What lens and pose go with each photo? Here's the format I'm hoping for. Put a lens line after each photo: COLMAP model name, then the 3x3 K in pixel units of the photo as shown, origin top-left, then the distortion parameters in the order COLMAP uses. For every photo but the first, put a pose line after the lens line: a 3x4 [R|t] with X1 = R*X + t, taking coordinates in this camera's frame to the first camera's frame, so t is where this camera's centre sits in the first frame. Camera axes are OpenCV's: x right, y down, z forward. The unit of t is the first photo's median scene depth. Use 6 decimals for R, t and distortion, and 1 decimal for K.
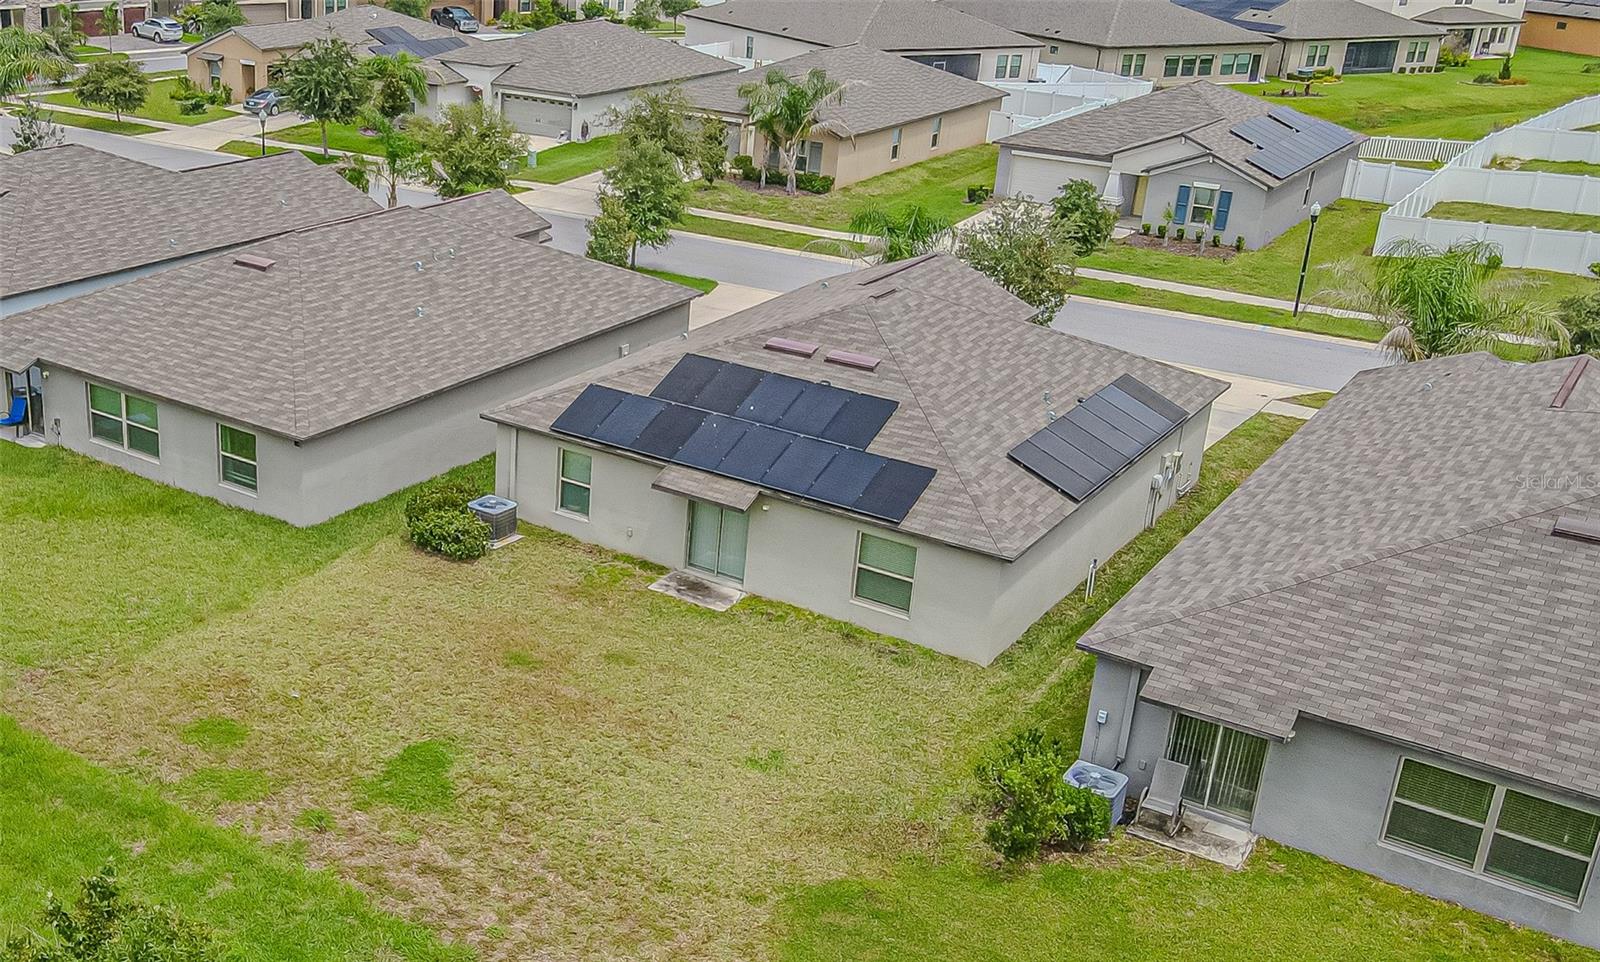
lens RADIAL K [[1699.1, 0, 484.4], [0, 1699.1, 484.9], [0, 0, 1]] dist [0.001142, 0.038717]
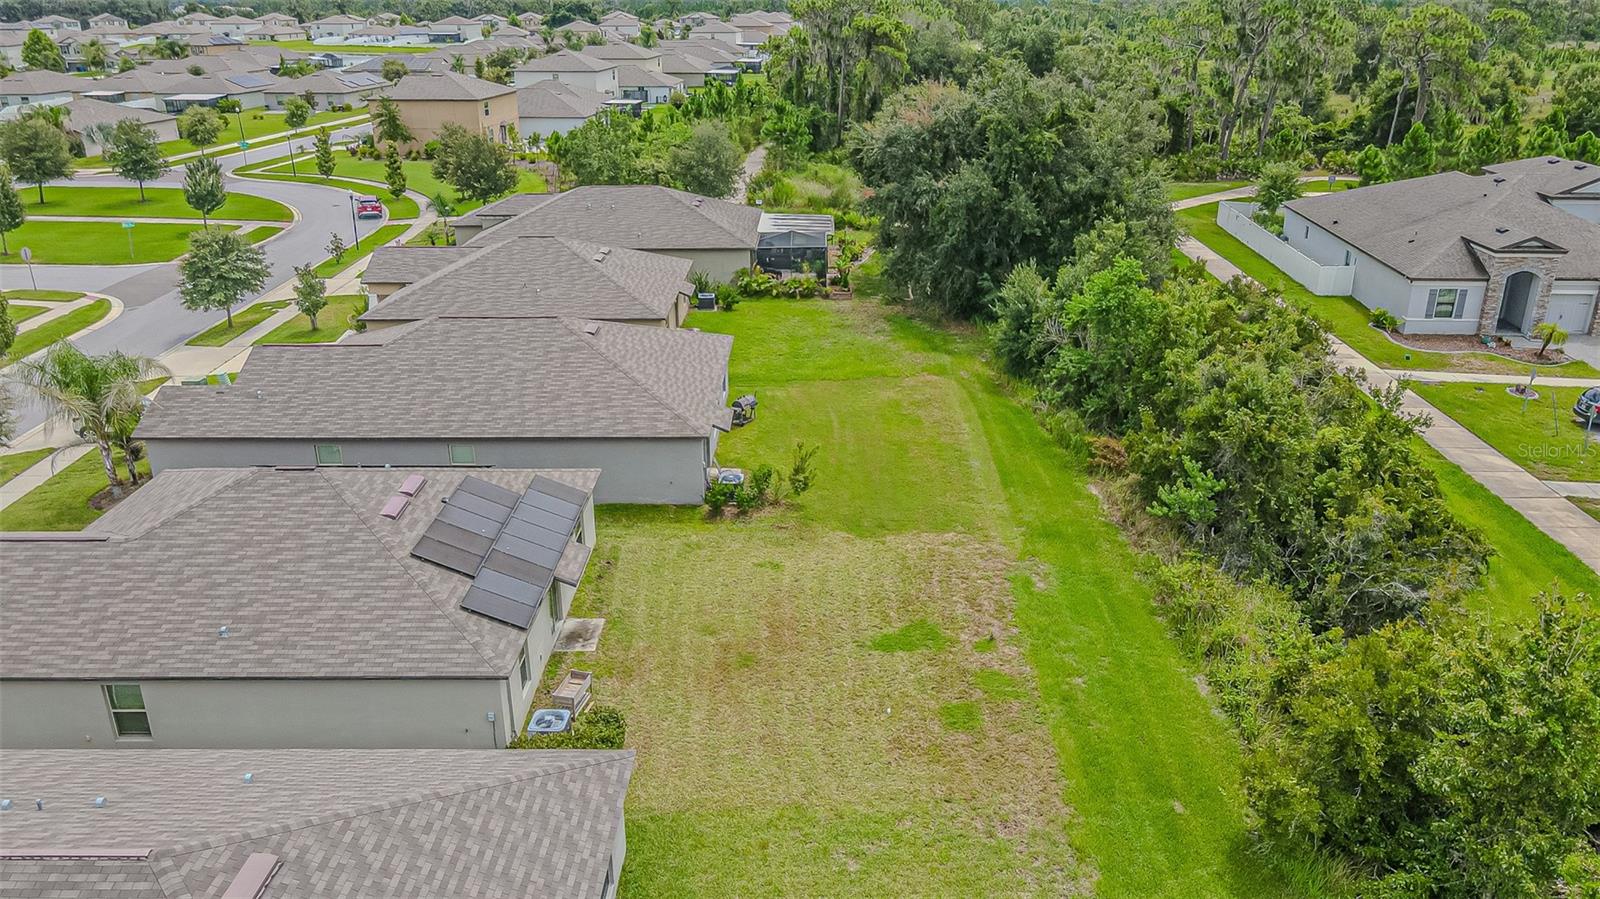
lens RADIAL K [[1209.2, 0, 800.0], [0, 1209.2, 449.5], [0, 0, 1]] dist [-0.008425, 0.039371]
pose [[-0.597613, -0.308811, 0.739929, -0.602299], [0.281916, 0.782993, 0.554477, -0.501297], [-0.750588, 0.539960, -0.380868, 1.082214]]
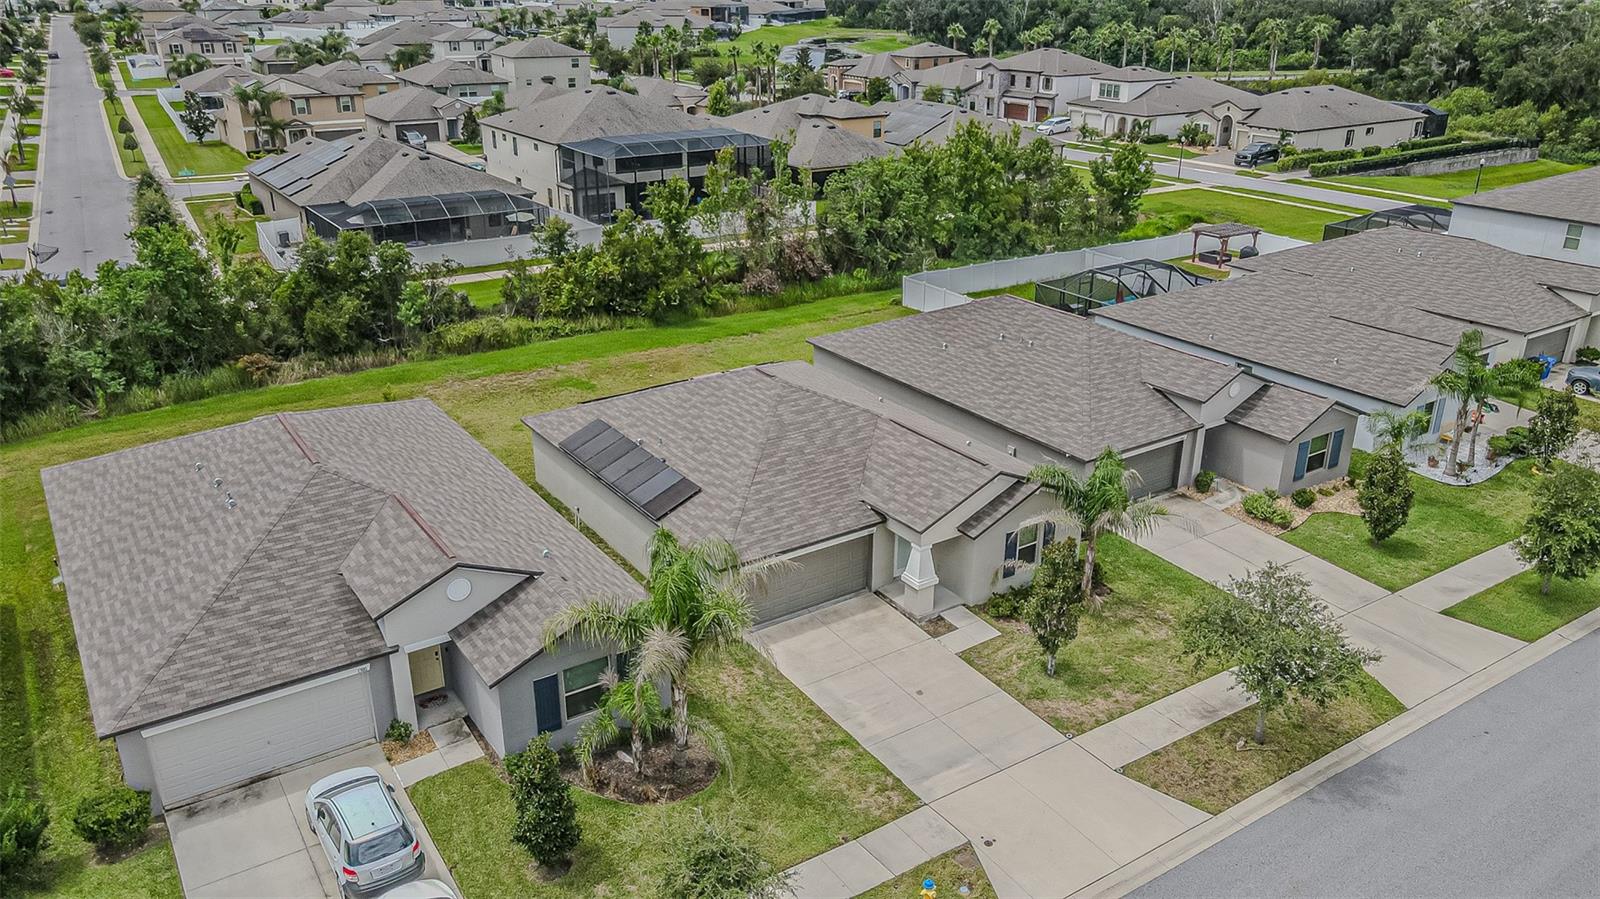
lens RADIAL K [[1183.8, 0, 800.0], [0, 1183.8, 449.5], [0, 0, 1]] dist [-0.021579, 0.078873]
pose [[-0.316532, 0.333709, -0.887945, 1.197254], [-0.352805, 0.827507, 0.436762, -0.535098], [0.880532, 0.451520, -0.144198, 1.243563]]
